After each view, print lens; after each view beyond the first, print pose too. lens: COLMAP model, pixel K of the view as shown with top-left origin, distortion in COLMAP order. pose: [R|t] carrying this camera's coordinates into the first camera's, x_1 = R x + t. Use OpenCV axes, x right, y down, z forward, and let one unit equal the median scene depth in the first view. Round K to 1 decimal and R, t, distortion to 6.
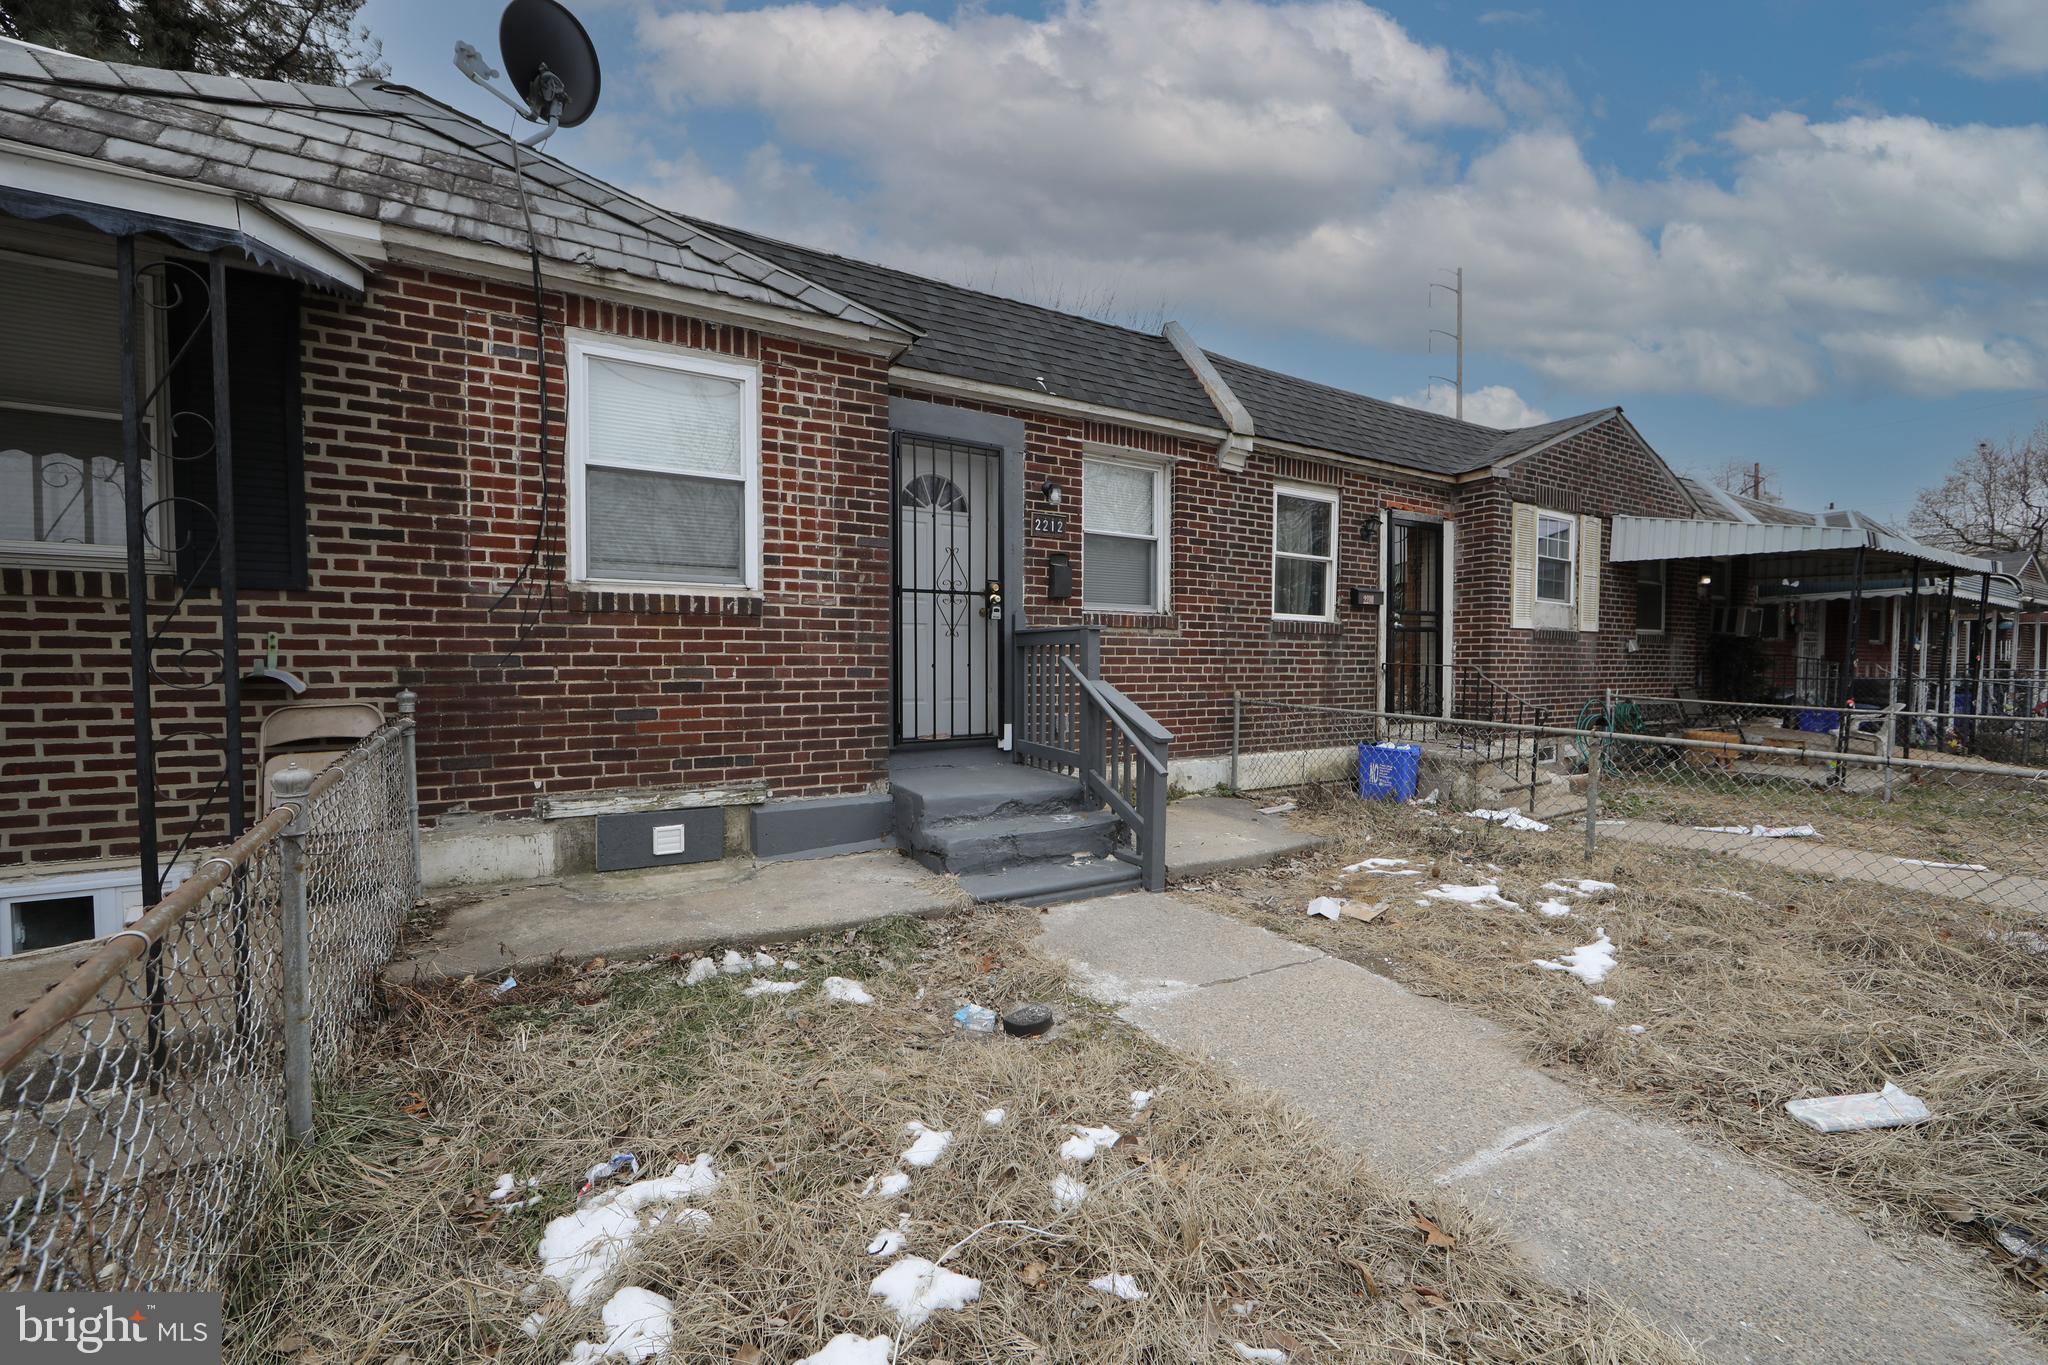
lens RADIAL K [[810.5, 0, 1029.1], [0, 810.5, 685.2], [0, 0, 1]] dist [-0.011408, 0.002454]
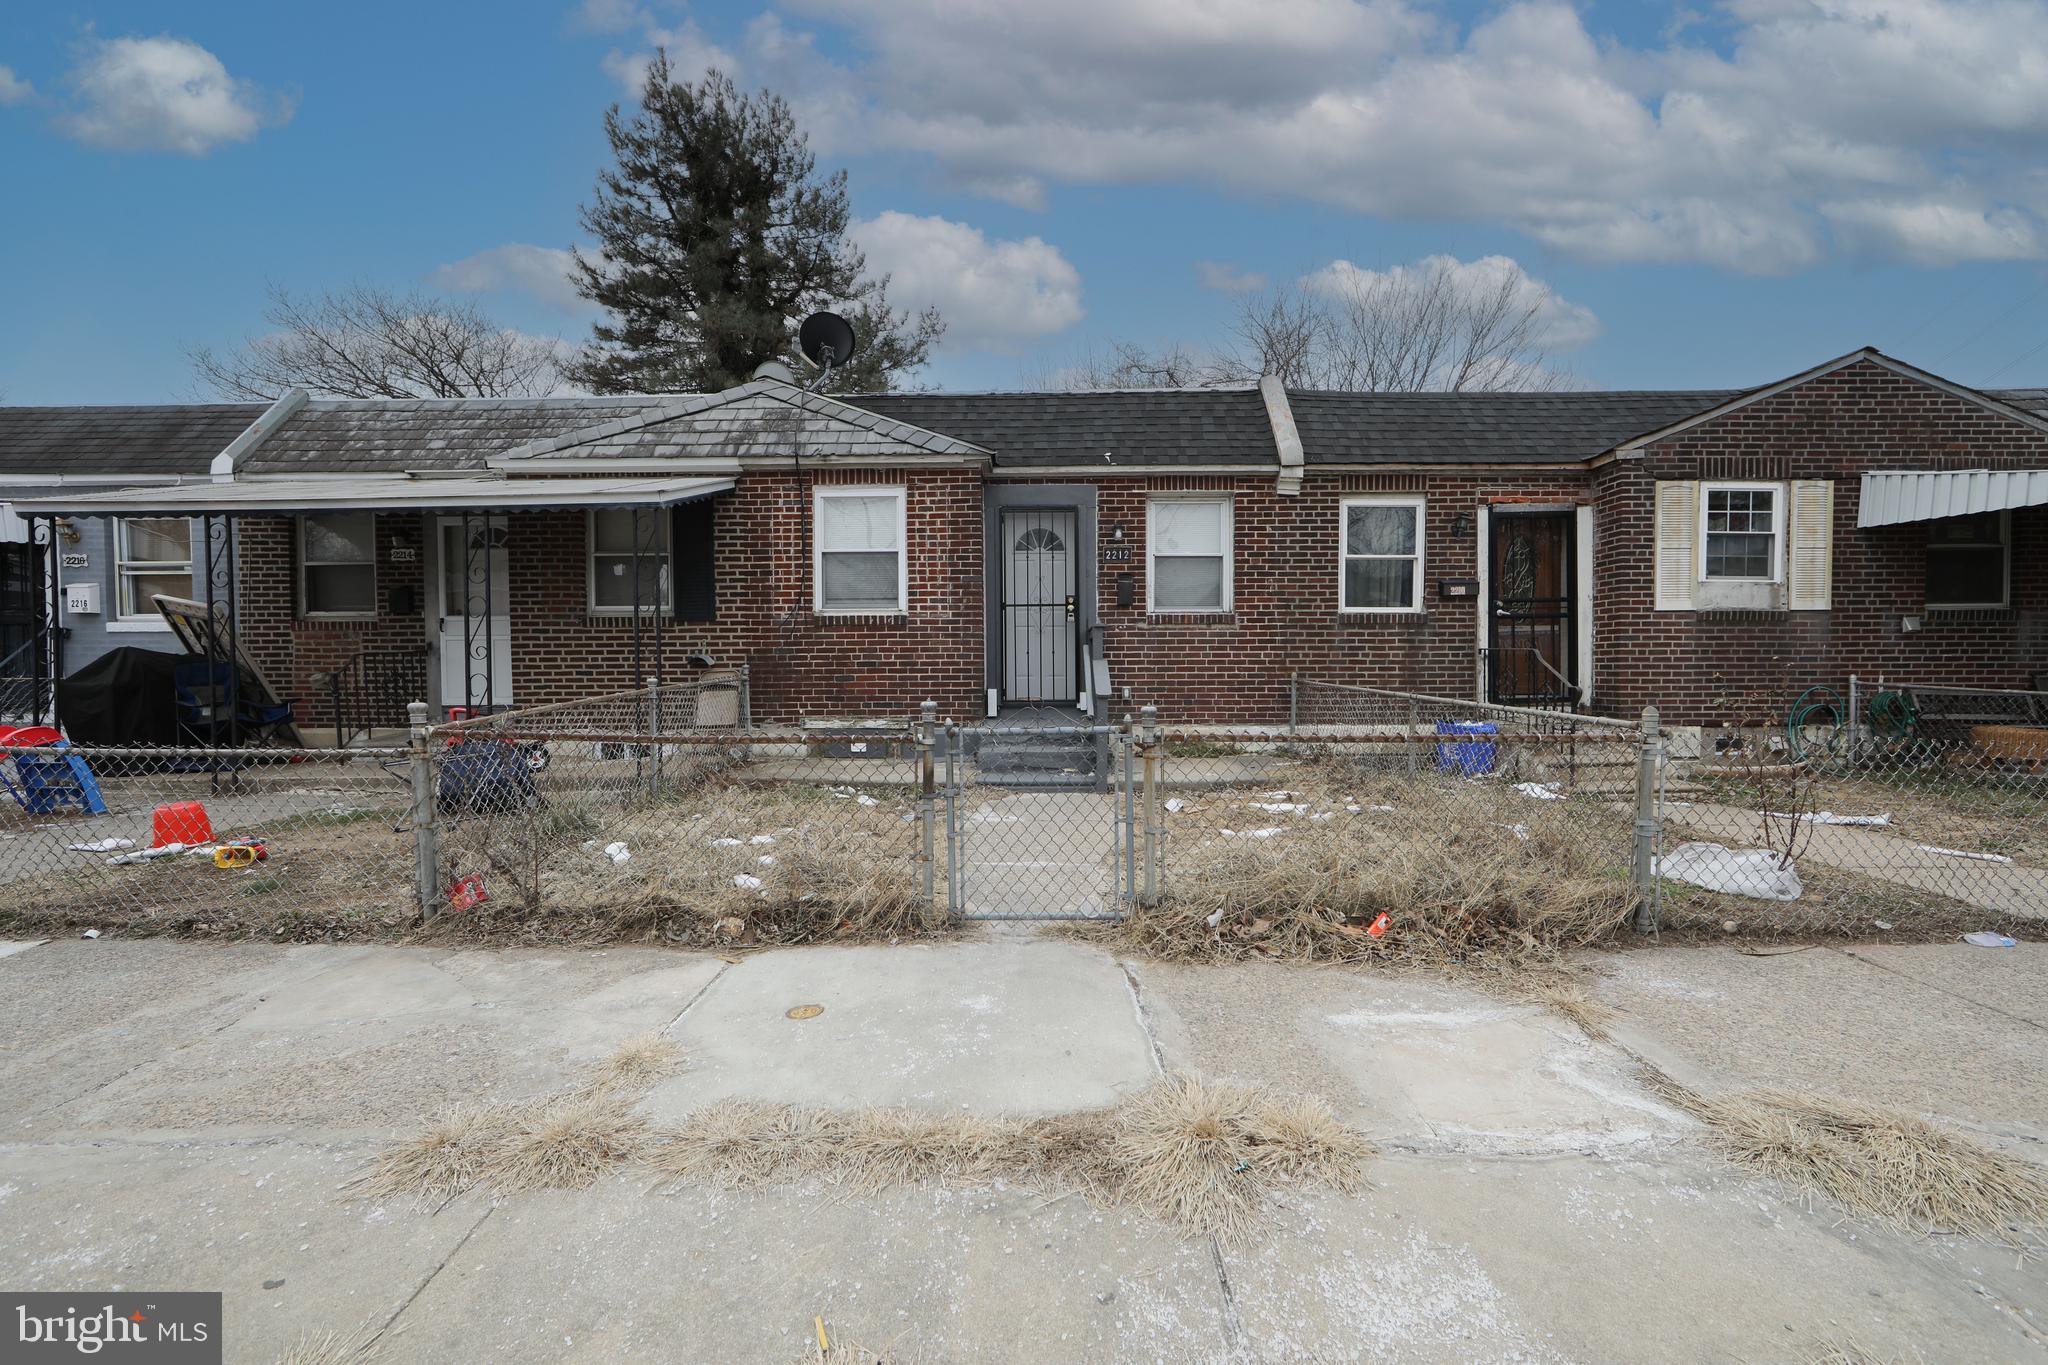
lens RADIAL K [[822.6, 0, 1024.0], [0, 822.6, 682.5], [0, 0, 1]] dist [-0.008776, 0.000224]
pose [[0.853589, 0.003808, -0.520933, 0.837564], [-0.008601, 0.999940, -0.006783, 0.052023], [0.520876, 0.010270, 0.853571, -0.421550]]
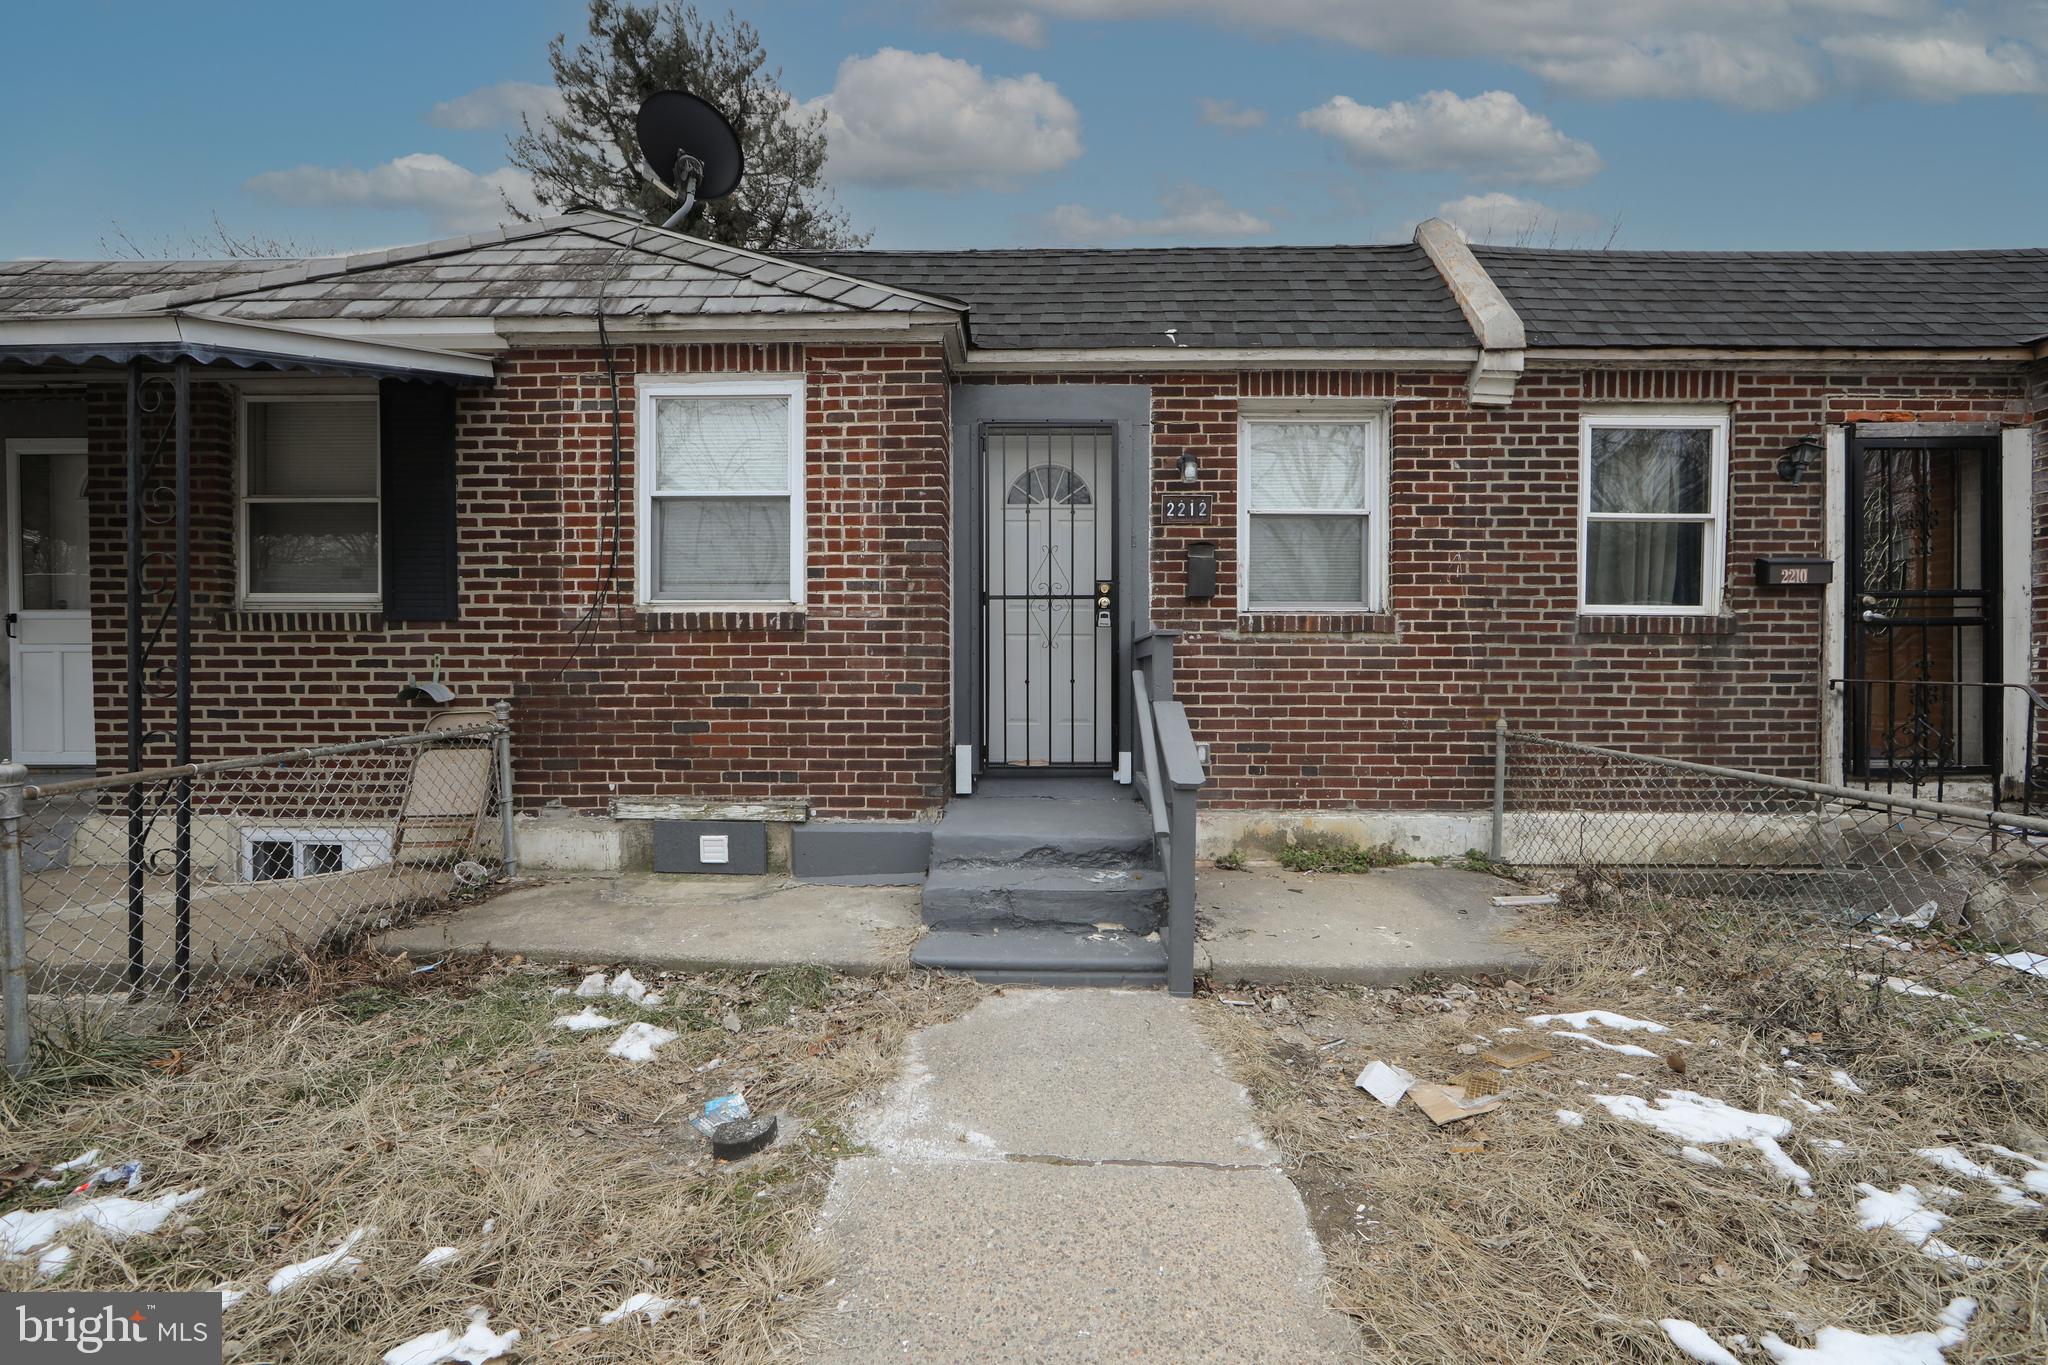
lens RADIAL K [[810.5, 0, 1029.1], [0, 810.5, 685.2], [0, 0, 1]] dist [-0.011408, 0.002454]
pose [[0.852981, 0.004470, -0.521923, 0.409572], [-0.015136, 0.999755, -0.016175, -0.007374], [0.521723, 0.021697, 0.852839, 0.302990]]
